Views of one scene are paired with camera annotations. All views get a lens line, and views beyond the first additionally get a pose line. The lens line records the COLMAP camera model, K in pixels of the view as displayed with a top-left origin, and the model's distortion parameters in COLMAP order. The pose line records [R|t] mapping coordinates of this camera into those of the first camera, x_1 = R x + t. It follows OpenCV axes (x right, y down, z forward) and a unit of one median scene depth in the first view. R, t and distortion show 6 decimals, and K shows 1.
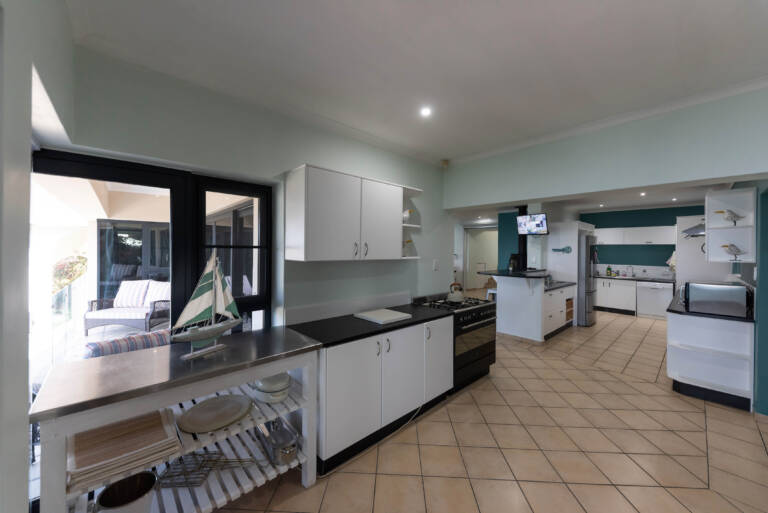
lens RADIAL K [[292.5, 0, 369.2], [0, 292.5, 249.7], [0, 0, 1]] dist [0.001358, 0.000051]
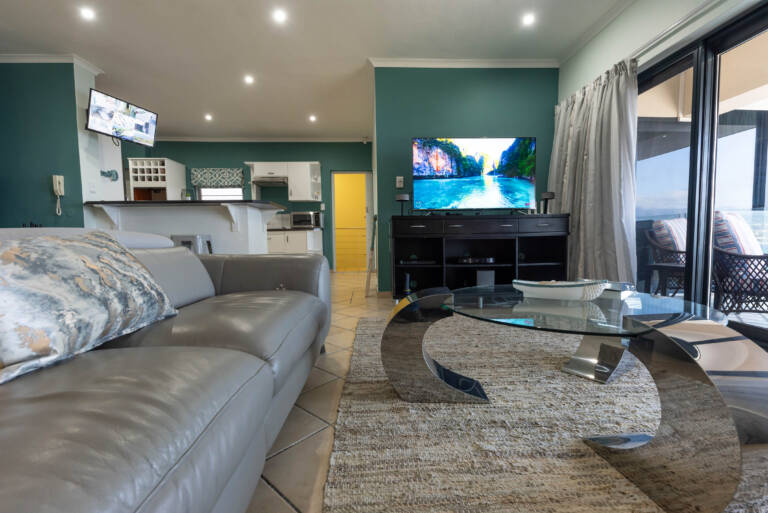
lens RADIAL K [[344.0, 0, 381.9], [0, 344.0, 252.6], [0, 0, 1]] dist [0.002449, 0.000001]
pose [[-0.800638, -0.026824, 0.598547, -0.172607], [0.007819, 0.998444, 0.055205, 0.107761], [-0.599097, 0.048880, -0.799183, 1.109885]]
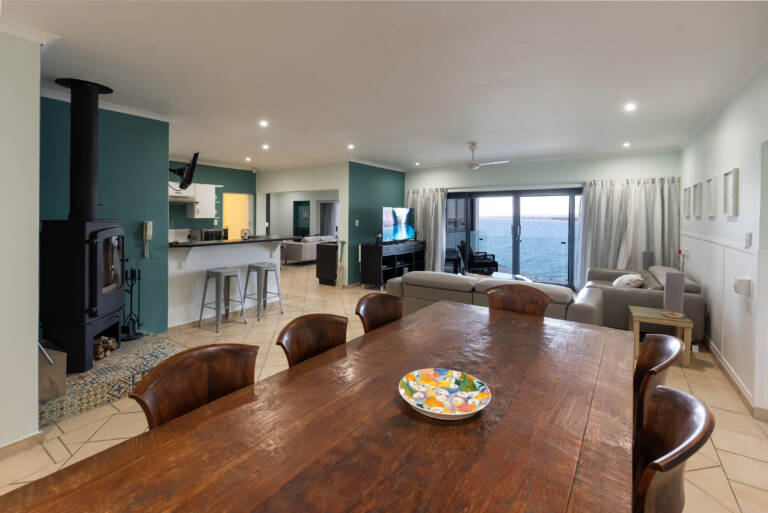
lens RADIAL K [[326.1, 0, 395.3], [0, 326.1, 222.1], [0, 0, 1]] dist [0.001577, 0.000088]
pose [[-0.964605, -0.009041, -0.263544, 0.267019], [-0.012700, 0.999845, 0.012182, 0.010207], [0.263393, 0.015098, -0.964570, 1.575715]]
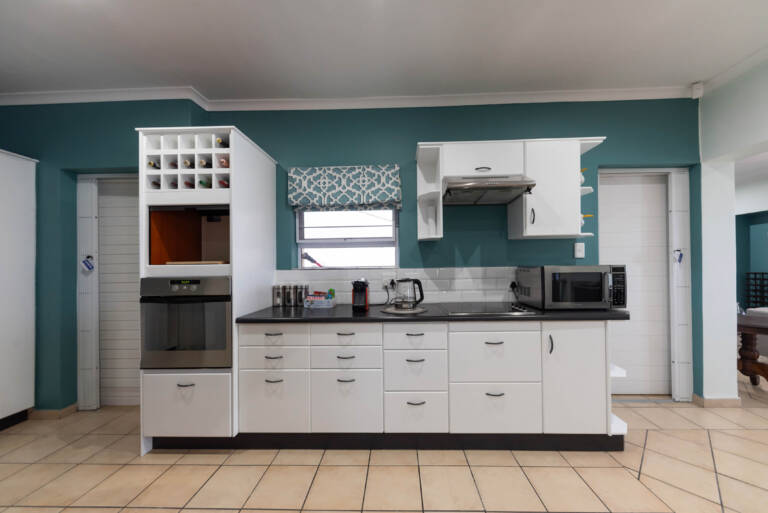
lens RADIAL K [[302.1, 0, 390.3], [0, 302.1, 263.0], [0, 0, 1]] dist [0.004803, 0.000160]
pose [[-0.733381, 0.002913, 0.679811, 0.463277], [0.005163, 0.999986, 0.001285, 0.044377], [-0.679798, 0.004453, -0.733386, 0.849413]]
